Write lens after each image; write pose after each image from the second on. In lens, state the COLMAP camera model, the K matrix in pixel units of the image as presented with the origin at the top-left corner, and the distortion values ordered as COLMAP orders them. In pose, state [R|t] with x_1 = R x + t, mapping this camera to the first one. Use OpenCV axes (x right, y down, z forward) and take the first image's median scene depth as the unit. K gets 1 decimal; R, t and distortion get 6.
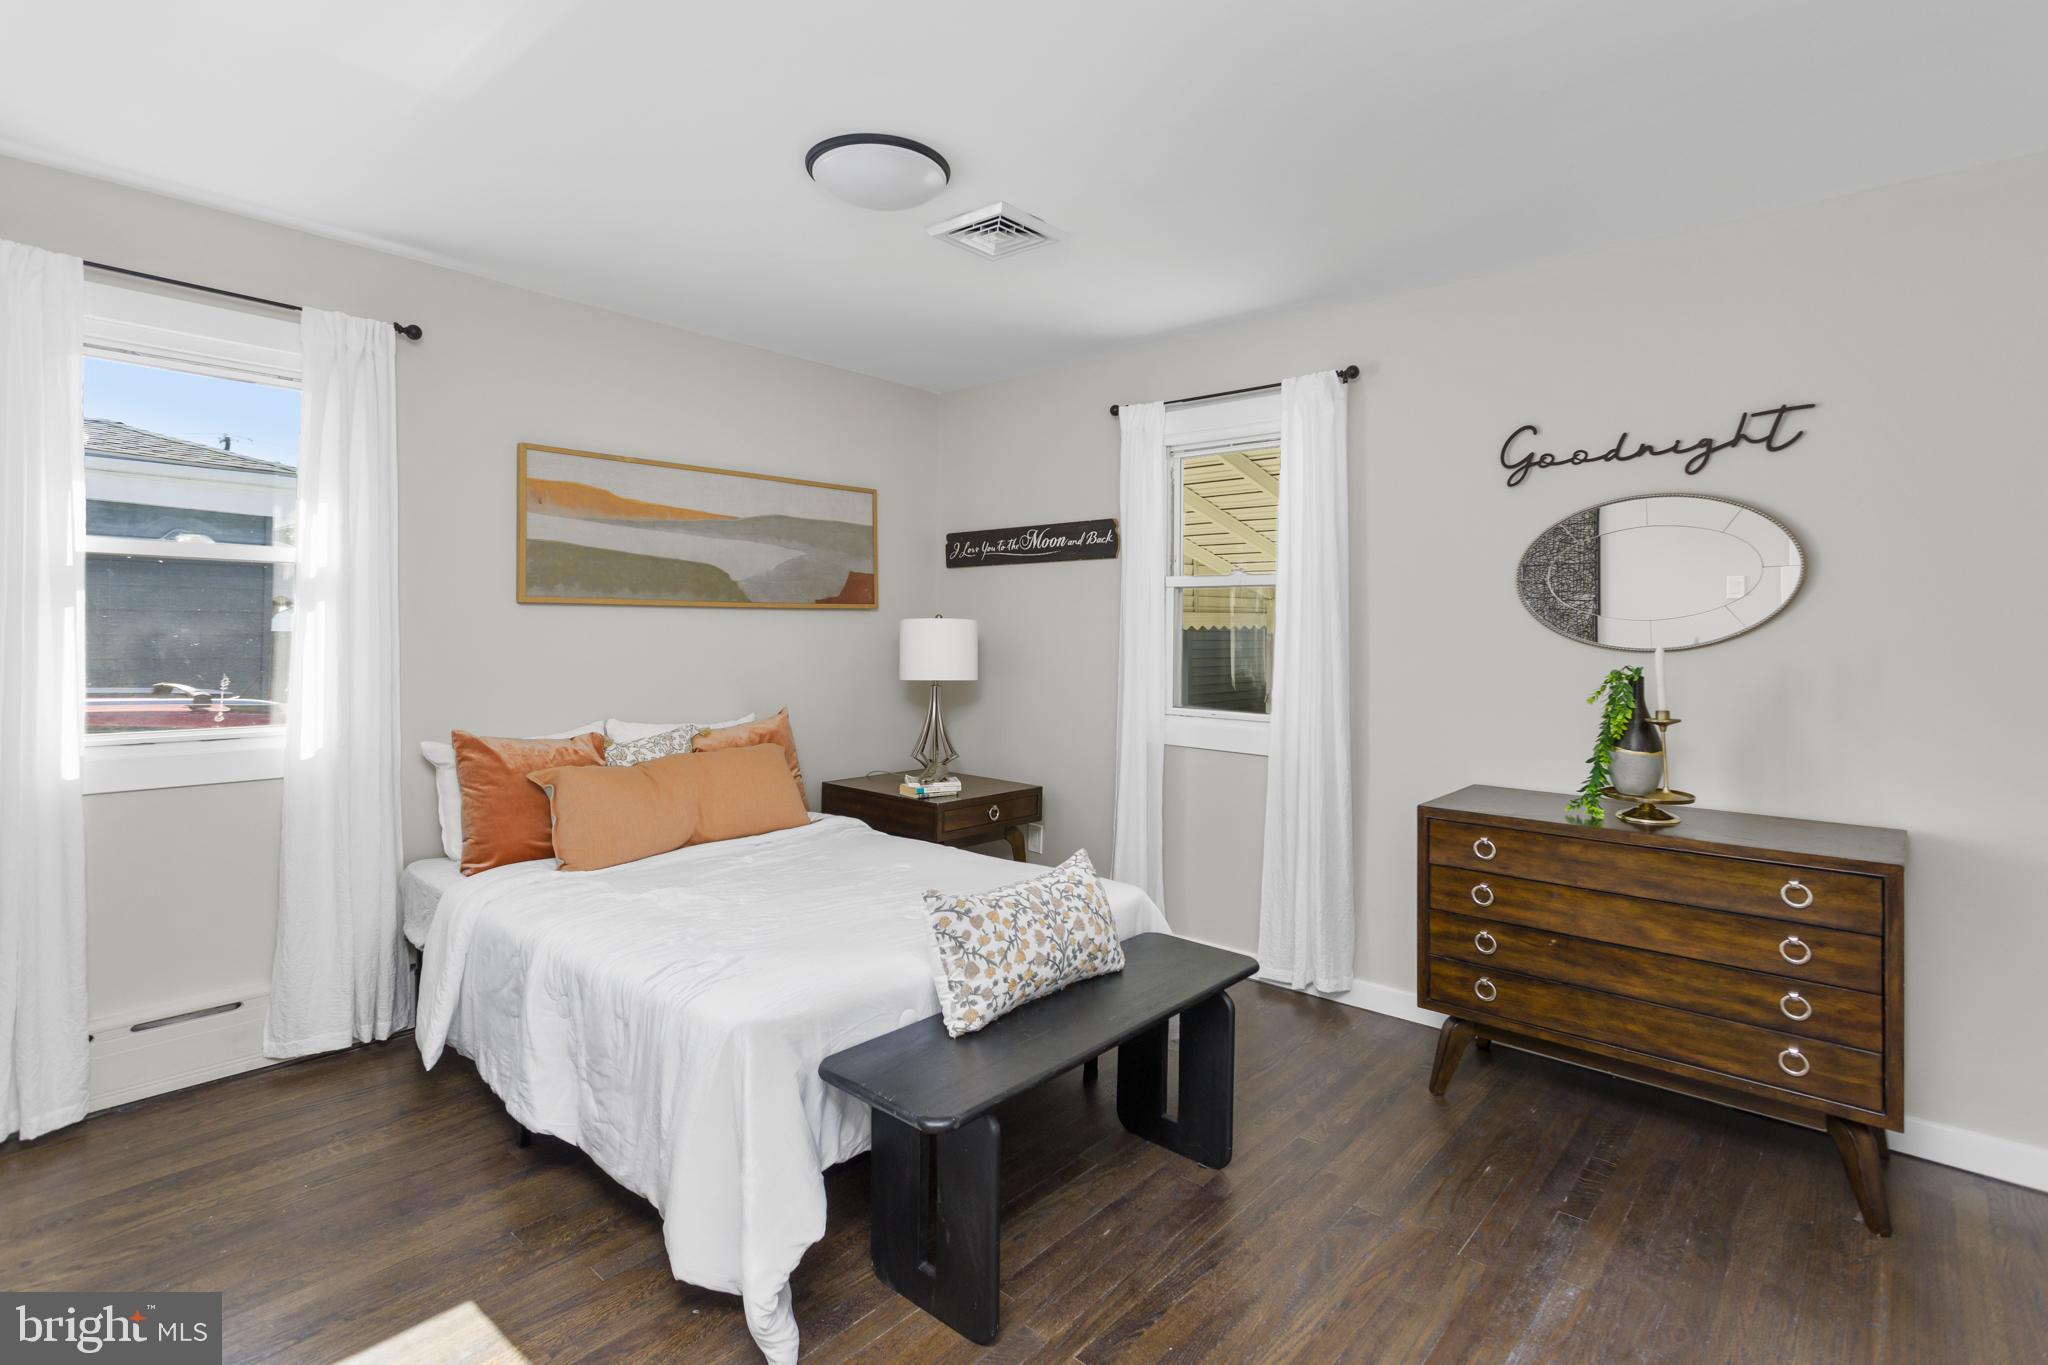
lens RADIAL K [[979.5, 0, 1046.0], [0, 979.5, 629.4], [0, 0, 1]] dist [0.005655, 0.000650]
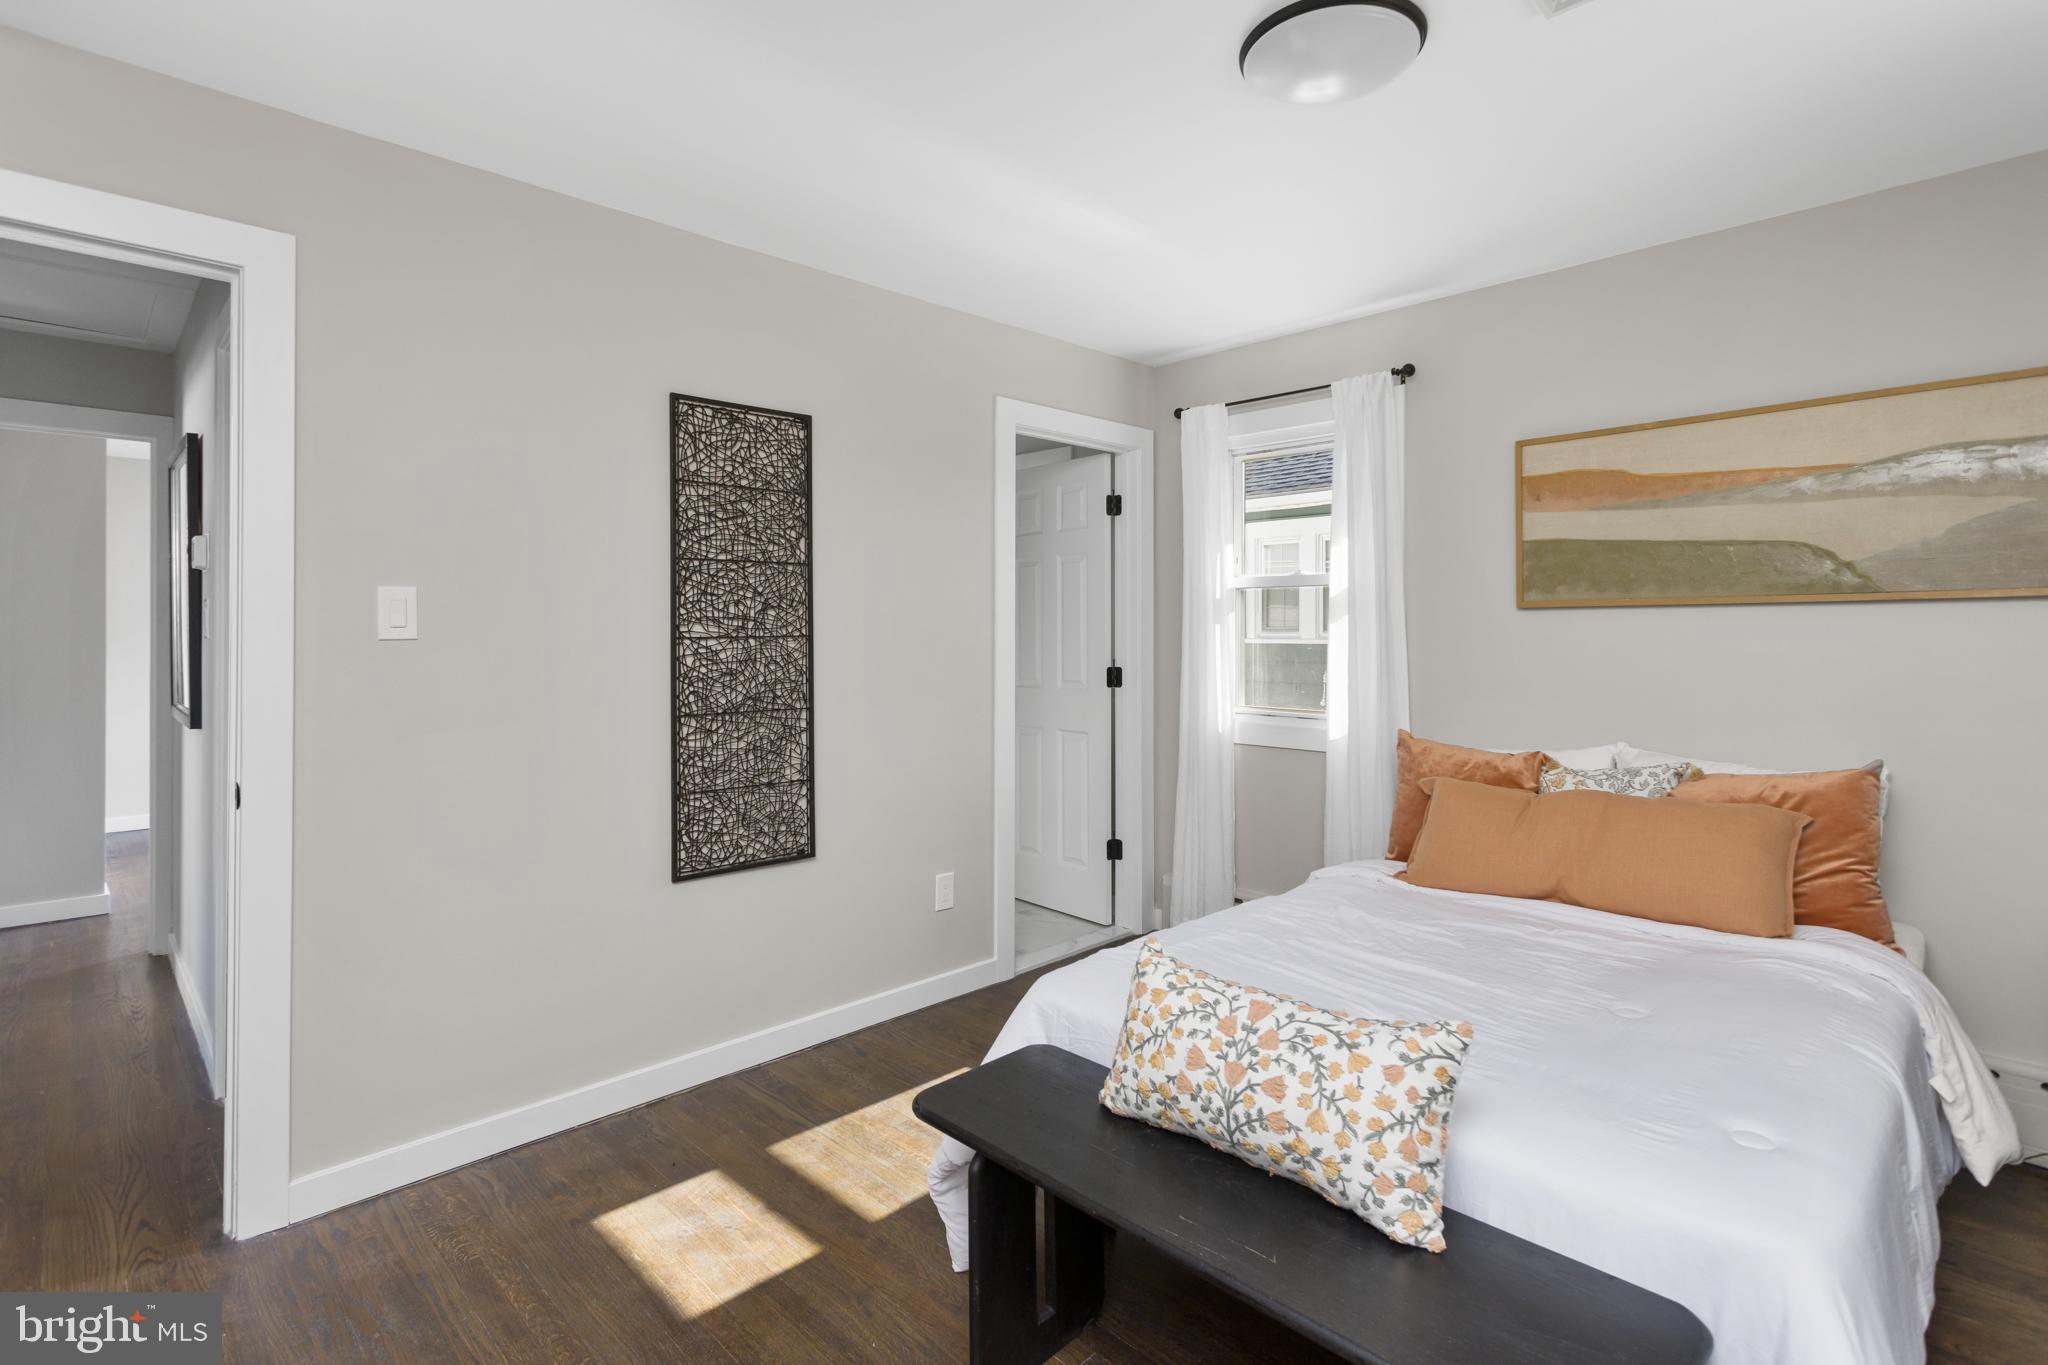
lens RADIAL K [[979.5, 0, 999.4], [0, 979.5, 629.4], [0, 0, 1]] dist [0.005655, 0.000650]
pose [[-0.077956, -0.011699, -0.996888, 0.451425], [0.001491, 0.999929, -0.011851, 0.004172], [0.996956, -0.002410, -0.077933, 0.564517]]
